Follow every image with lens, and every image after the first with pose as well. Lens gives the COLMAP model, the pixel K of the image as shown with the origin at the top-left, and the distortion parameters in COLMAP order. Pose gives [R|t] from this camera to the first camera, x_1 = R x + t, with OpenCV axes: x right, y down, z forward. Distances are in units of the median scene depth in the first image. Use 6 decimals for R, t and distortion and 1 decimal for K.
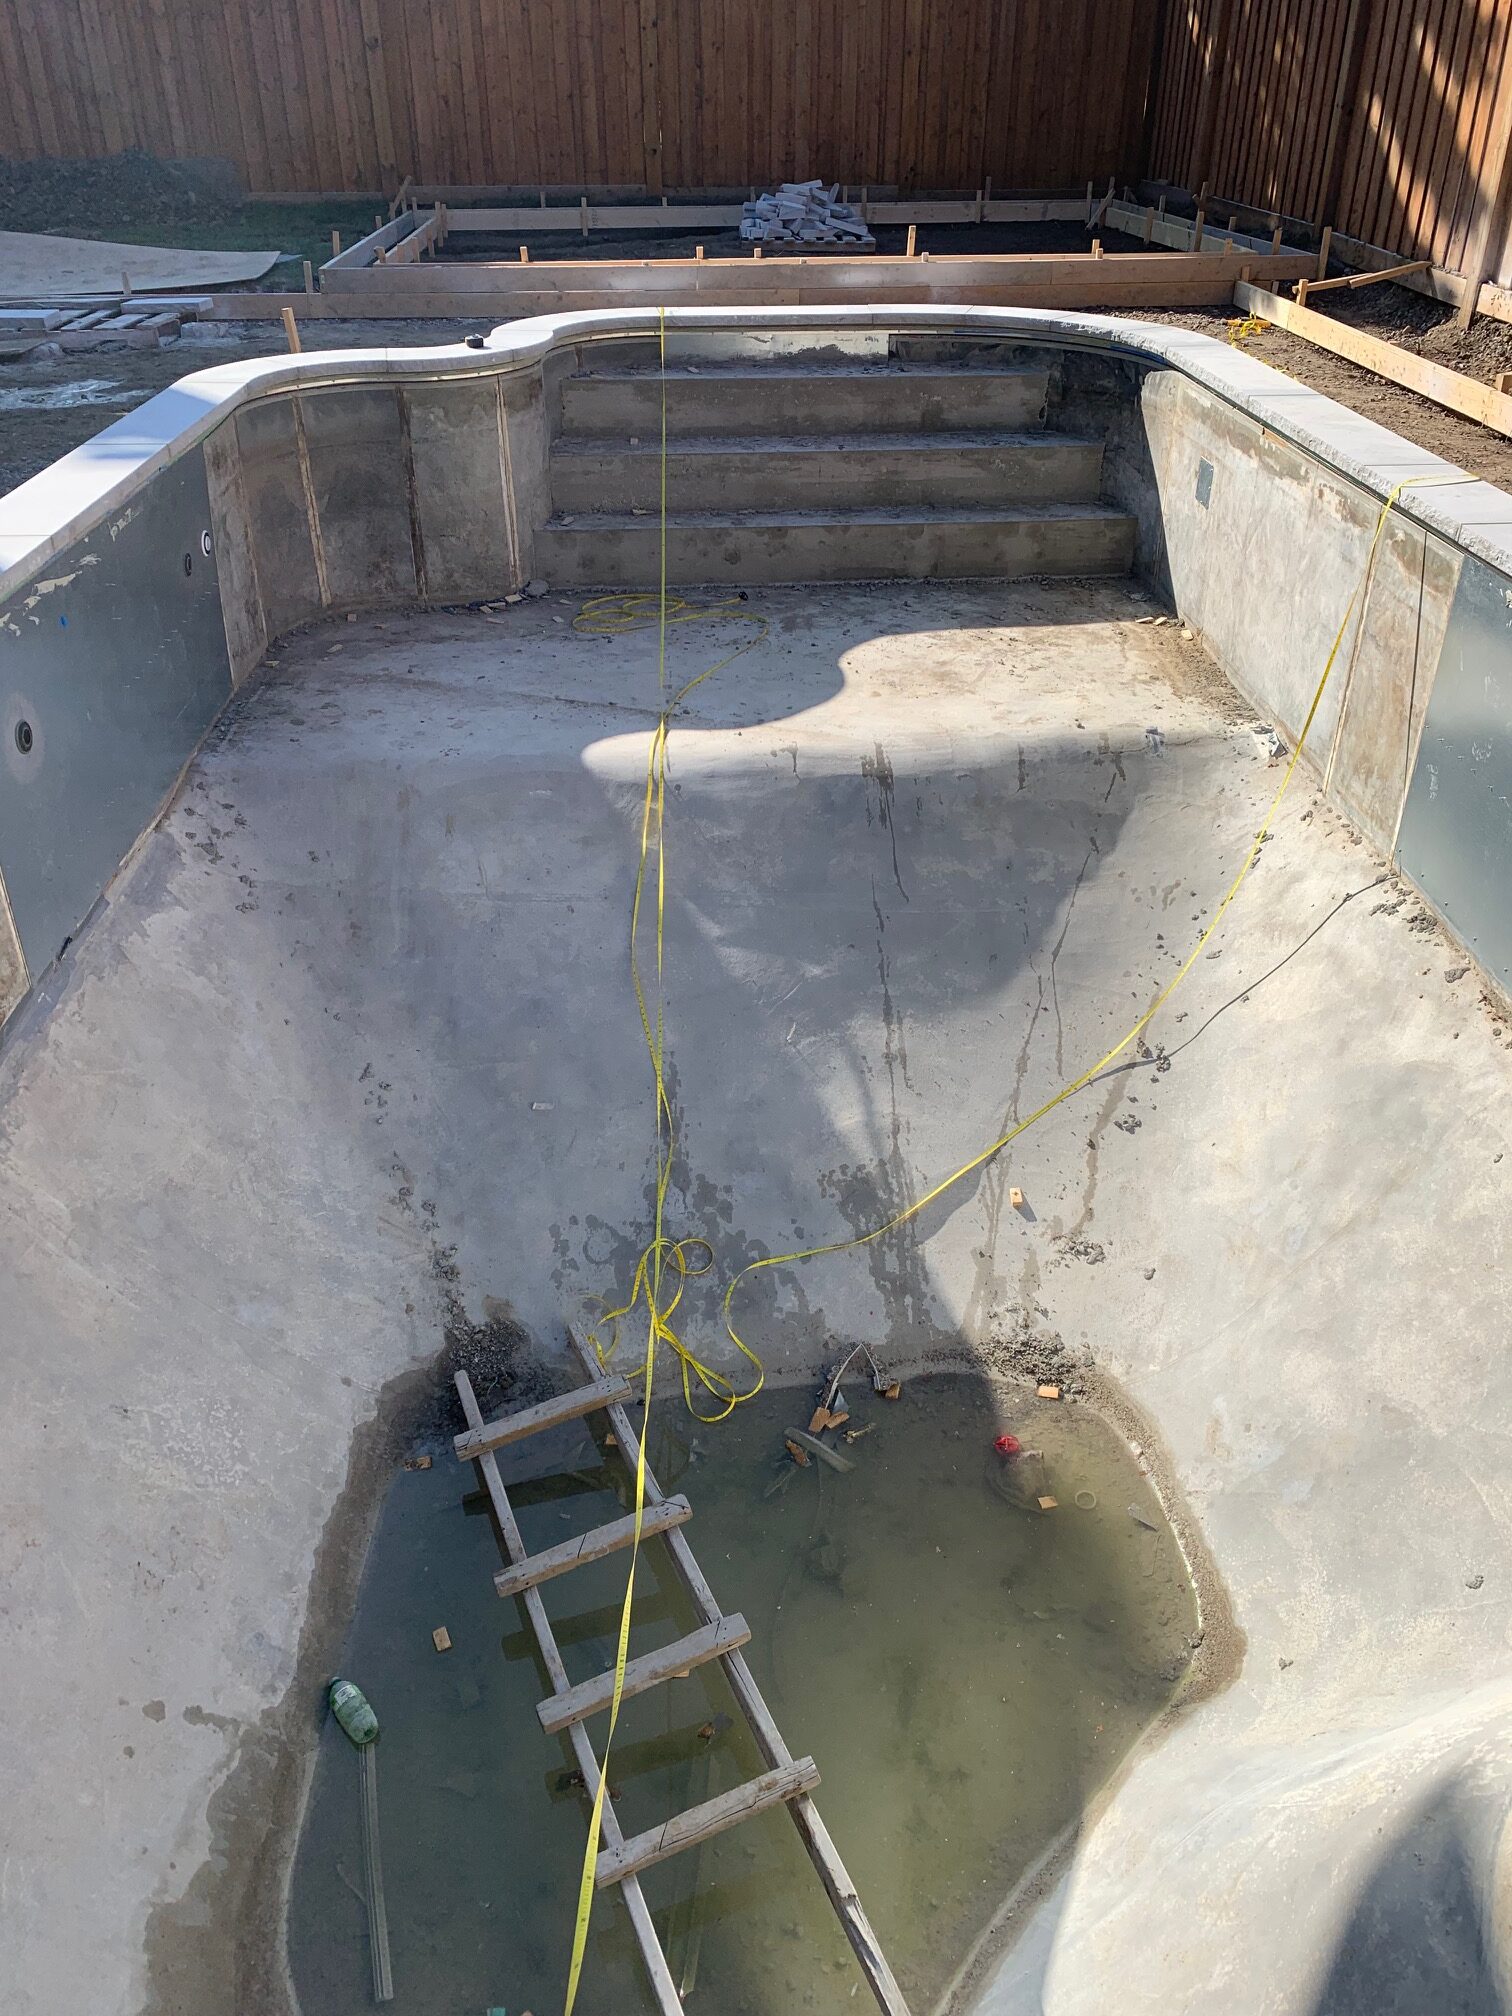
lens RADIAL K [[1553.1, 0, 753.4], [0, 1553.1, 994.9], [0, 0, 1]] dist [0.059950, -0.066469]
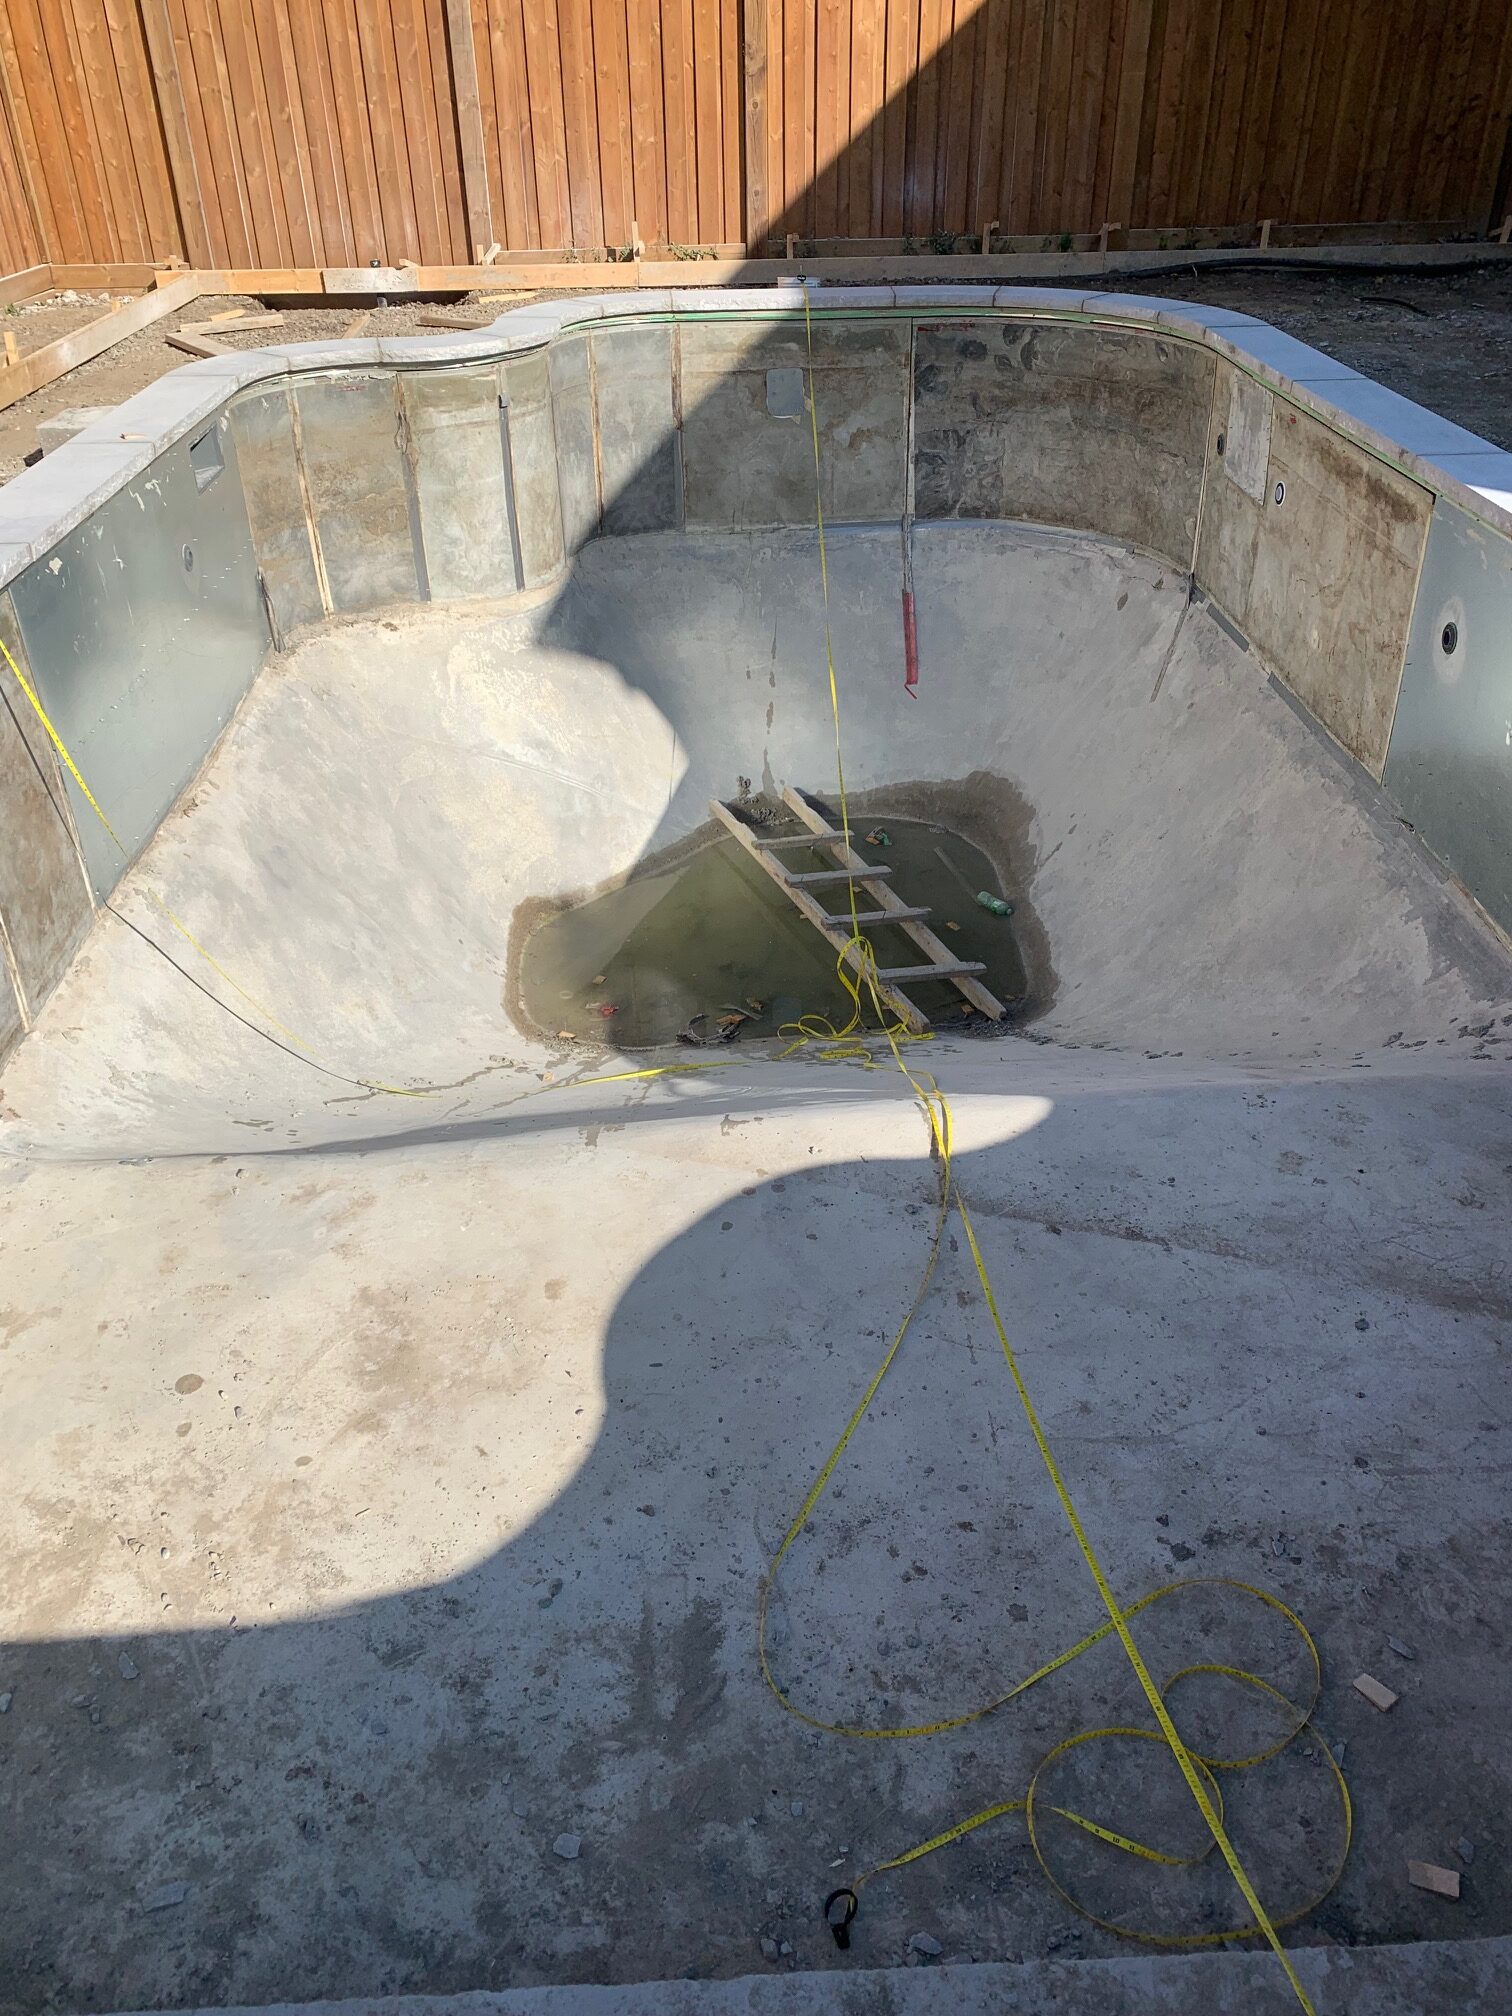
lens RADIAL K [[1553.1, 0, 755.4], [0, 1553.1, 1015.0], [0, 0, 1]] dist [0.059950, -0.066469]
pose [[-0.999814, 0.011070, 0.015817, 0.003293], [0.019074, 0.439908, 0.897840, -0.690141], [0.002981, 0.897975, -0.440037, 1.139258]]
